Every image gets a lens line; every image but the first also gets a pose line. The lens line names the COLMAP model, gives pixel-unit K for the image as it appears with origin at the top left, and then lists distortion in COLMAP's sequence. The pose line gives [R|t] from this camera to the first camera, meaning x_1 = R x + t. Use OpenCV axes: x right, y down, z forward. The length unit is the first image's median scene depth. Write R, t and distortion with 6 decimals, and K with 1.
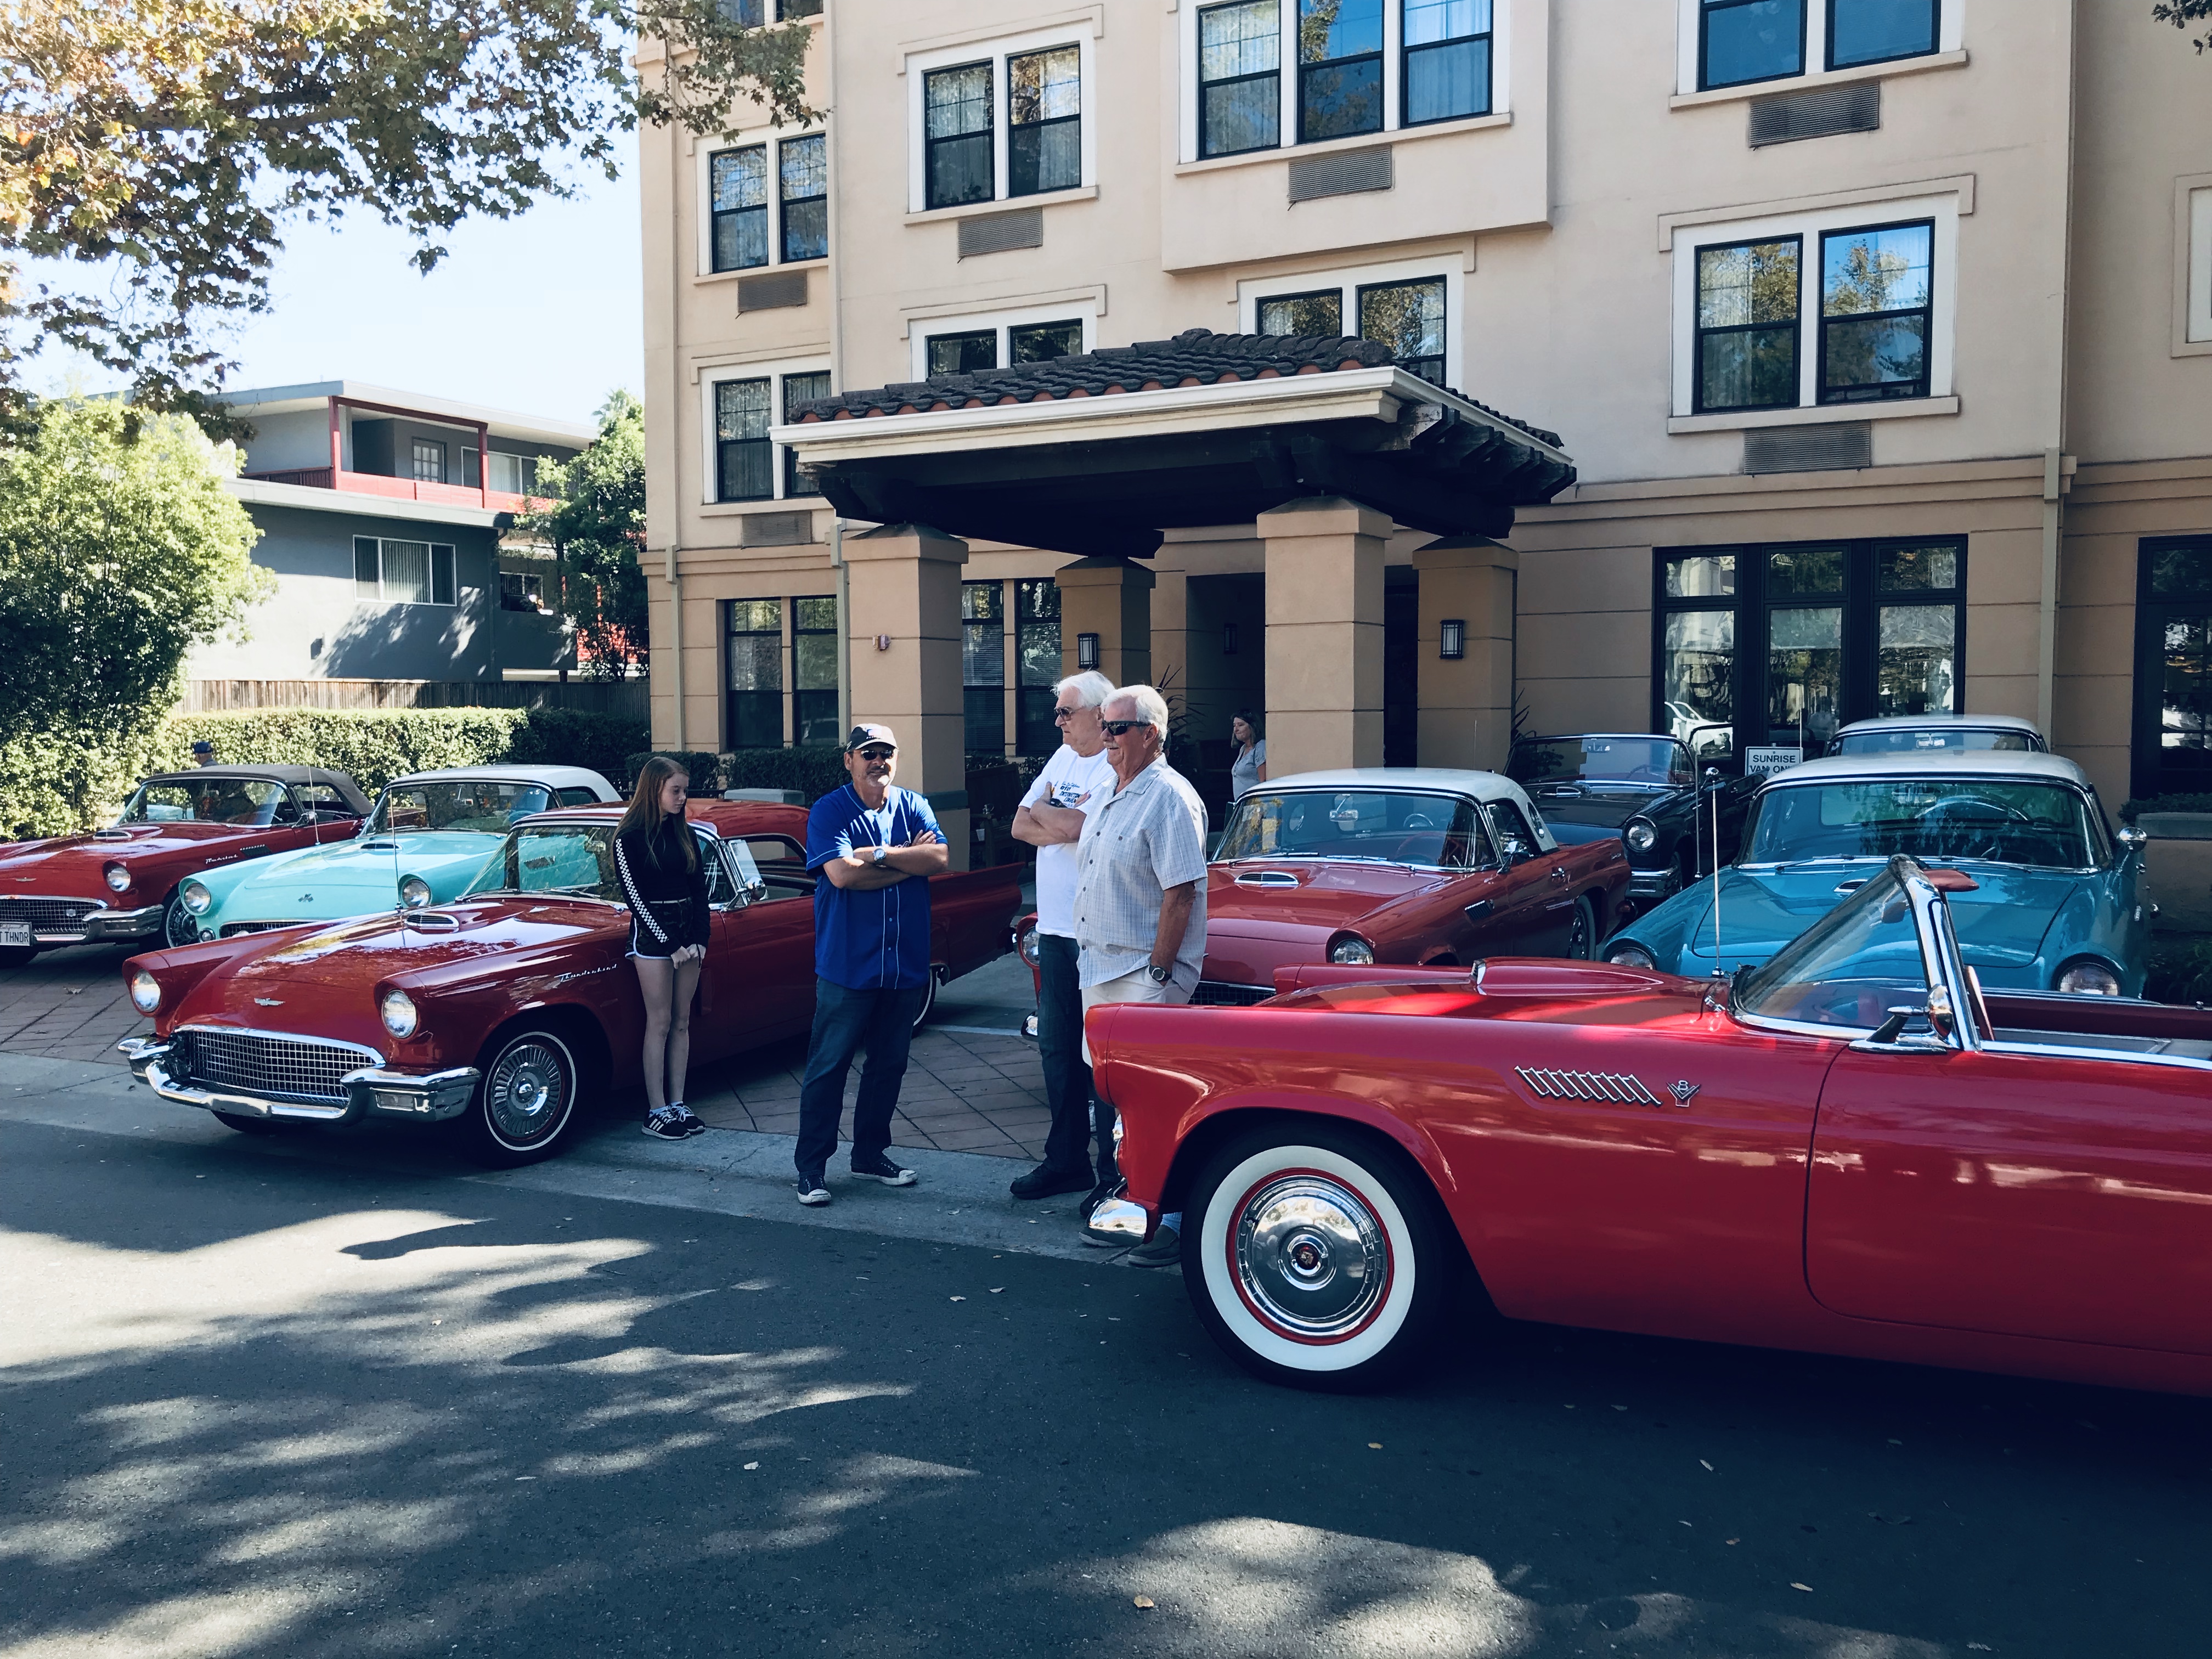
lens RADIAL K [[1871.3, 0, 1106.0], [0, 1871.3, 829.5], [0, 0, 1]] dist [0.018297, 0.075486]
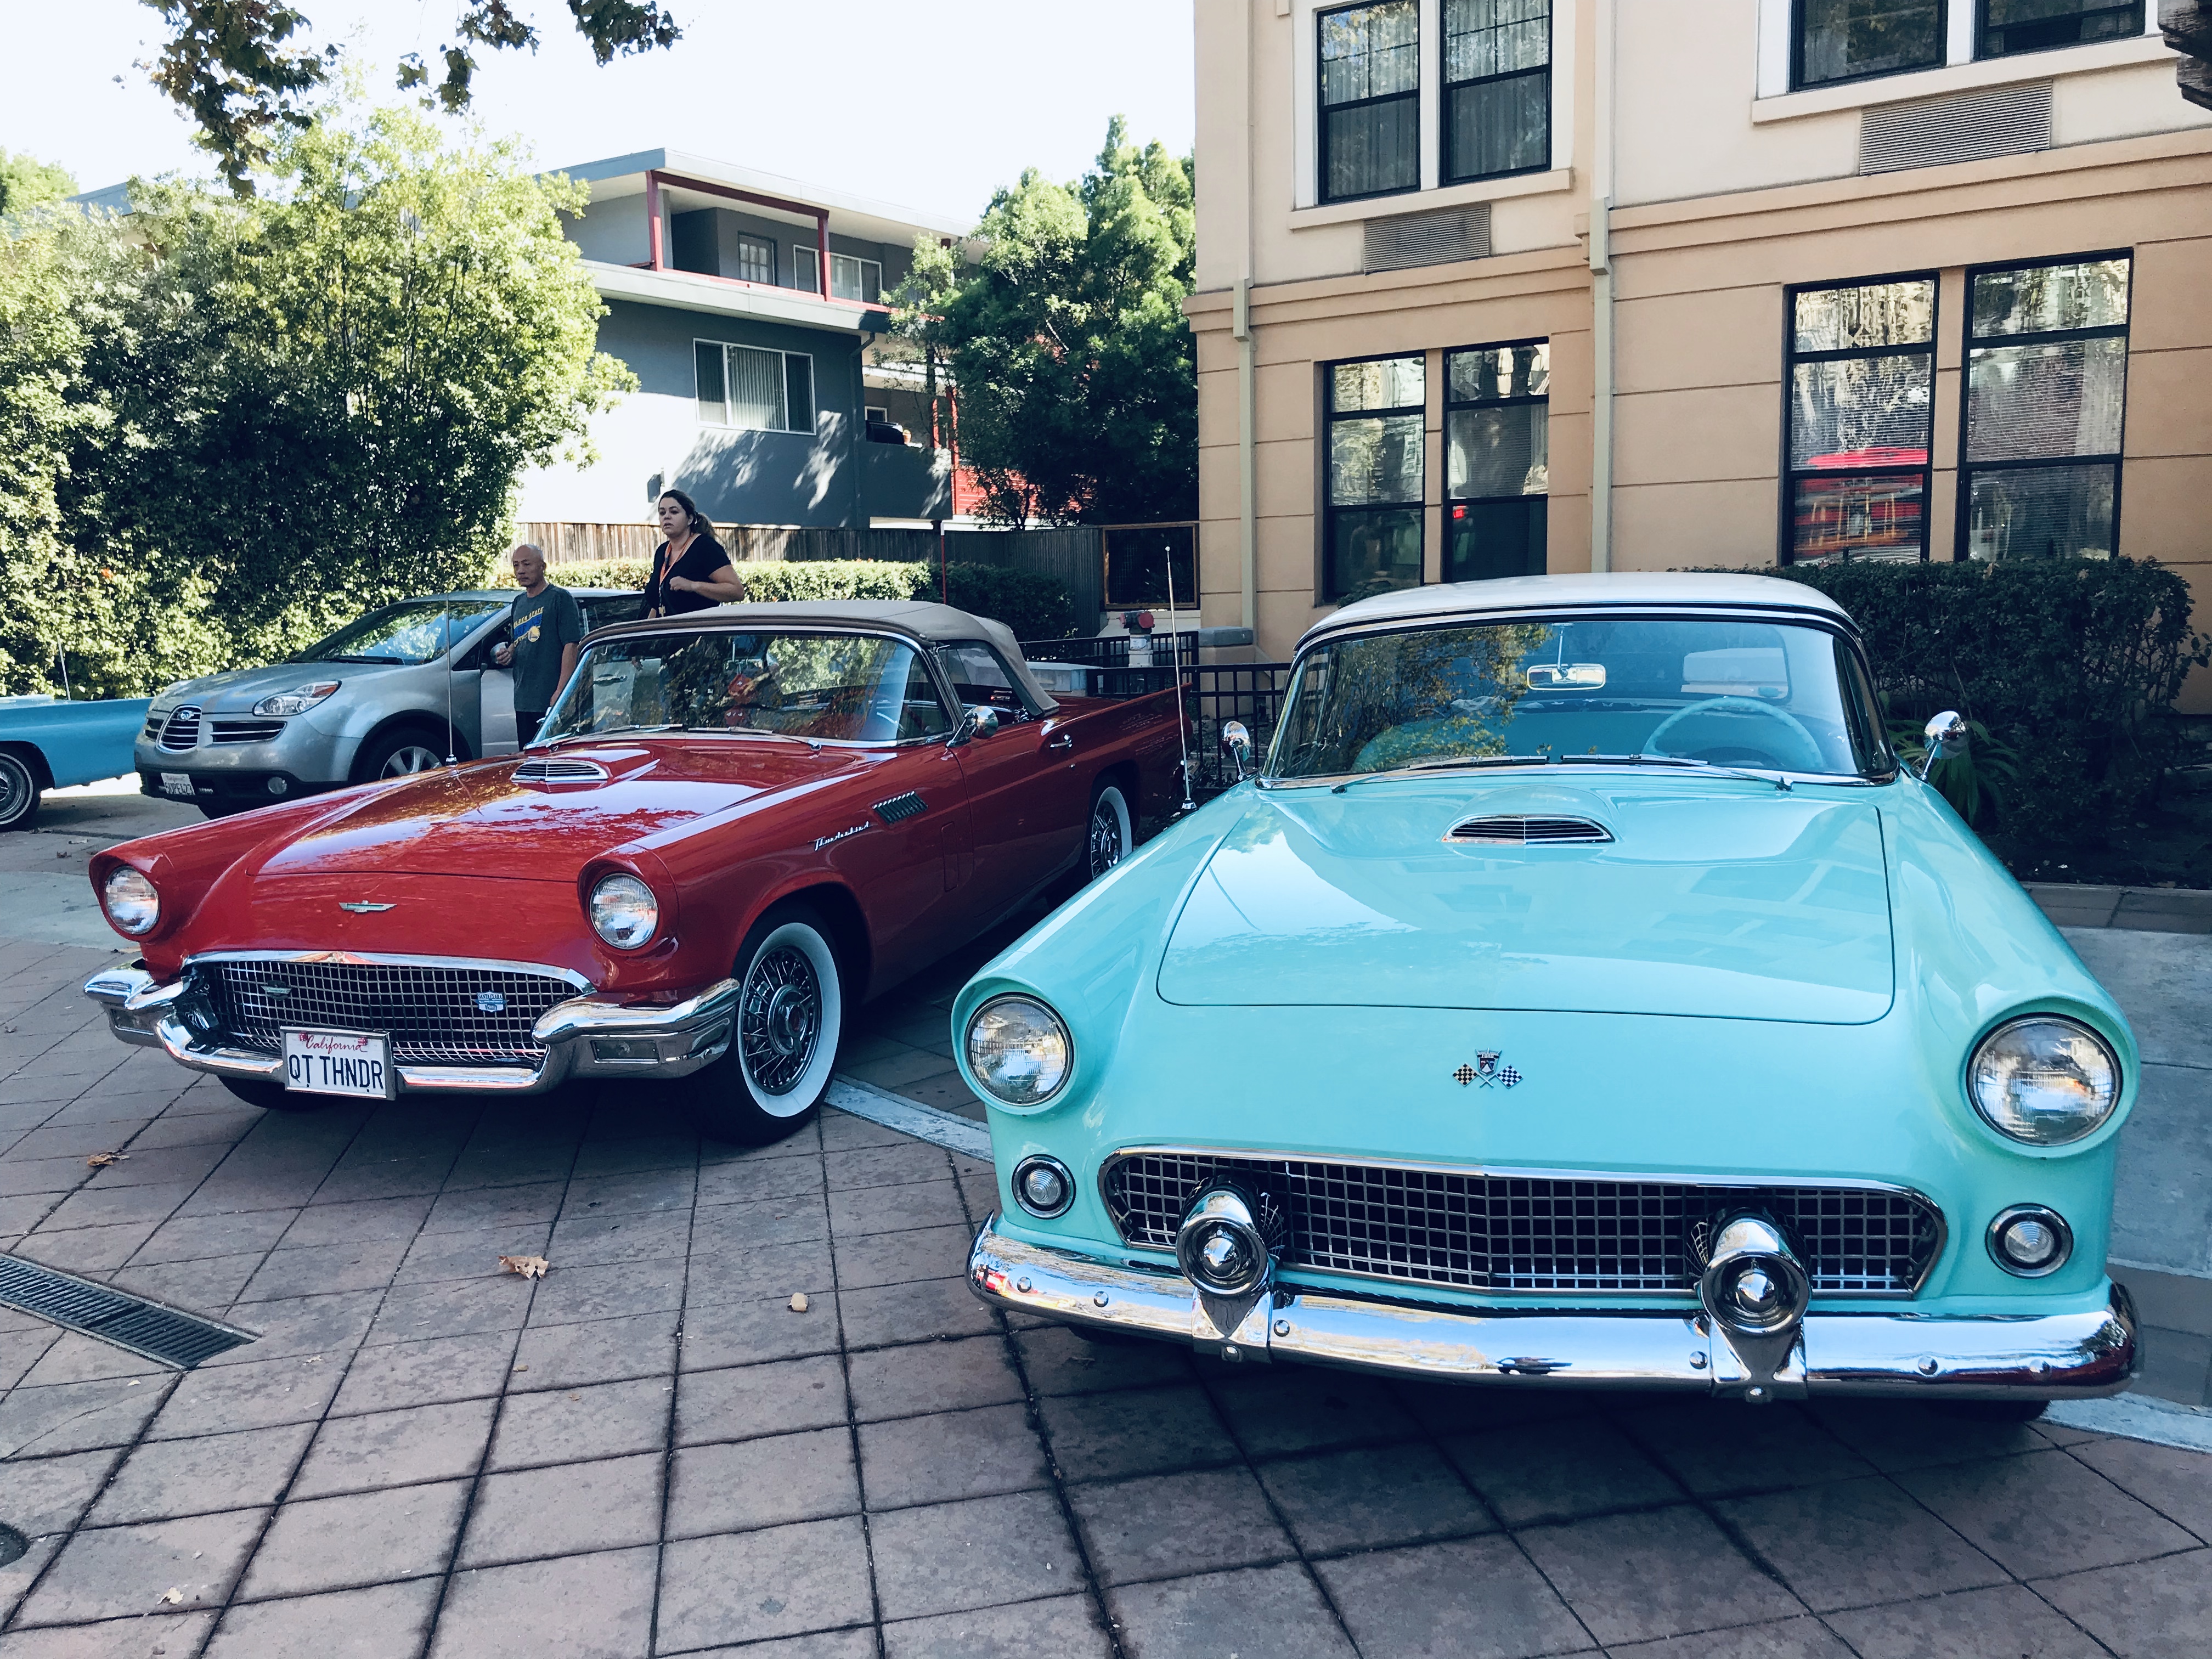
lens RADIAL K [[1855.8, 0, 1106.0], [0, 1855.8, 829.5], [0, 0, 1]] dist [0.098605, -0.103475]
pose [[0.993461, -0.000584, -0.114173, -0.188644], [0.007686, 0.998061, 0.061772, -0.003518], [0.113916, -0.062245, 0.991539, 0.321470]]
